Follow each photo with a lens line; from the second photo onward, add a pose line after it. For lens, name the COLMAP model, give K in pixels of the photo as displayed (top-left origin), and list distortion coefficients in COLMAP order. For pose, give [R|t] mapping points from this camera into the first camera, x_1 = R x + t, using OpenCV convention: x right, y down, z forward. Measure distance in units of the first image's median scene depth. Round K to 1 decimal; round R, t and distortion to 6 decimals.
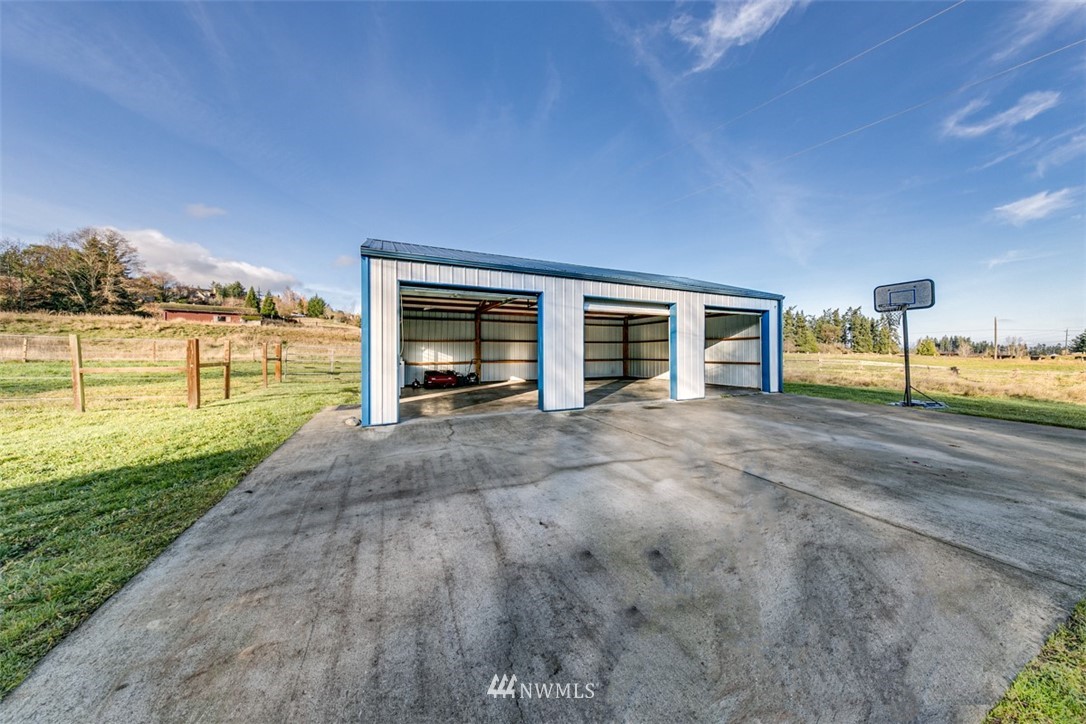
lens RADIAL K [[343.6, 0, 545.5], [0, 343.6, 355.5], [0, 0, 1]] dist [0.009118, -0.000263]
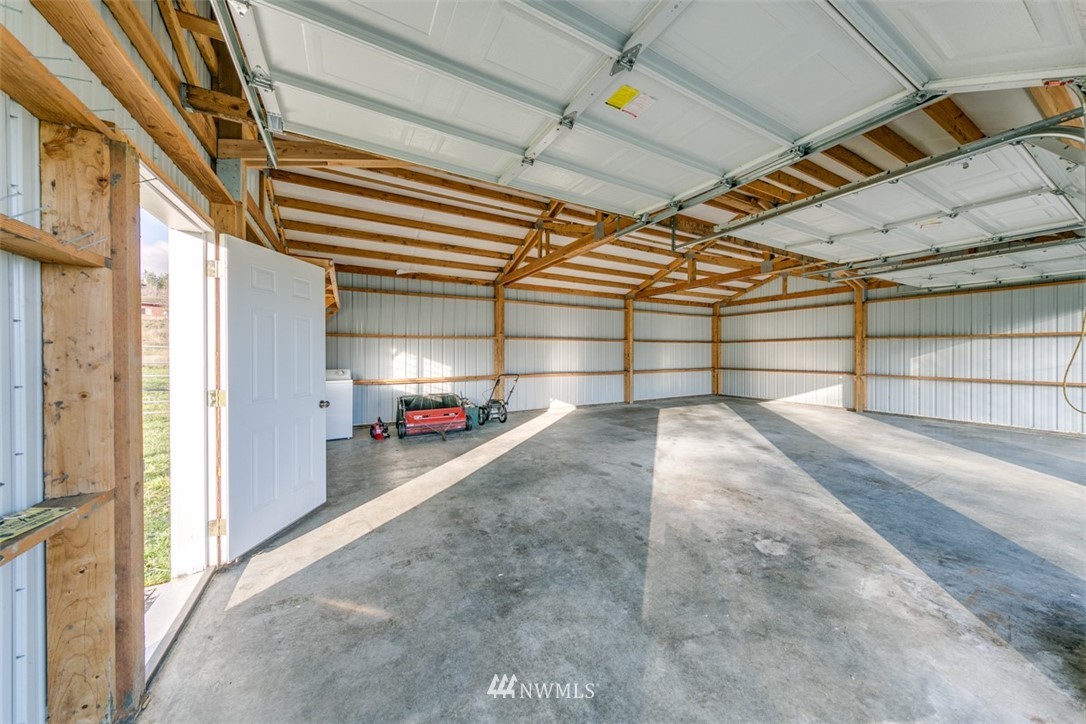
lens RADIAL K [[343.6, 0, 543.3], [0, 343.6, 351.2], [0, 0, 1]] dist [0.009118, -0.000263]
pose [[0.996845, 0.001685, 0.079358, -0.170525], [-0.000363, 0.999861, -0.016671, -0.012305], [-0.079375, 0.016589, 0.996707, 0.458900]]
